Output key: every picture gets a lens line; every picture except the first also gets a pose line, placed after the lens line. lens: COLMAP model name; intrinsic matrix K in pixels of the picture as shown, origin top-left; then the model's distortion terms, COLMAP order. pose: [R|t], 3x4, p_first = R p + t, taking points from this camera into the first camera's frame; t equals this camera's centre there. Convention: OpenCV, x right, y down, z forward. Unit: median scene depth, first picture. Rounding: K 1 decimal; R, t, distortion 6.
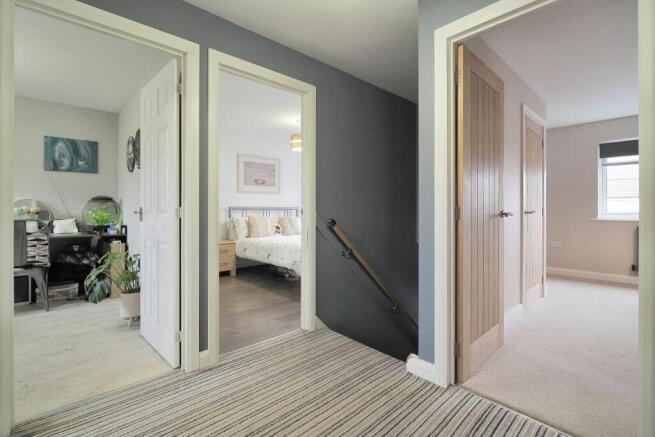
lens RADIAL K [[306.7, 0, 325.7], [0, 306.7, 213.1], [0, 0, 1]] dist [-0.000618, -0.000098]
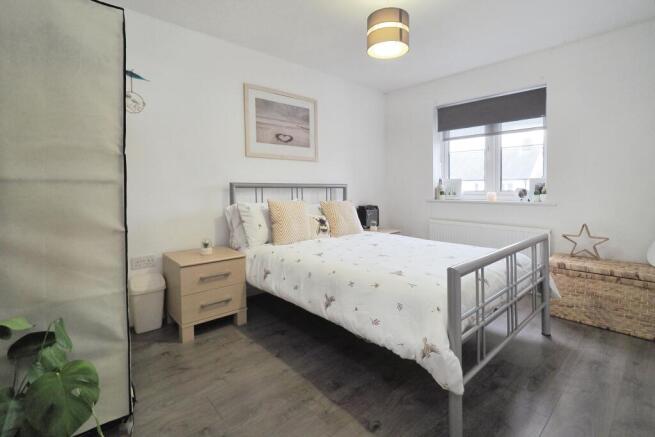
lens RADIAL K [[306.7, 0, 328.2], [0, 306.7, 218.1], [0, 0, 1]] dist [-0.000618, -0.000098]
pose [[0.999999, 0.001243, -0.000712, -0.145687], [-0.001178, 0.996342, 0.085444, -0.005110], [0.000815, -0.085443, 0.996343, 0.469233]]
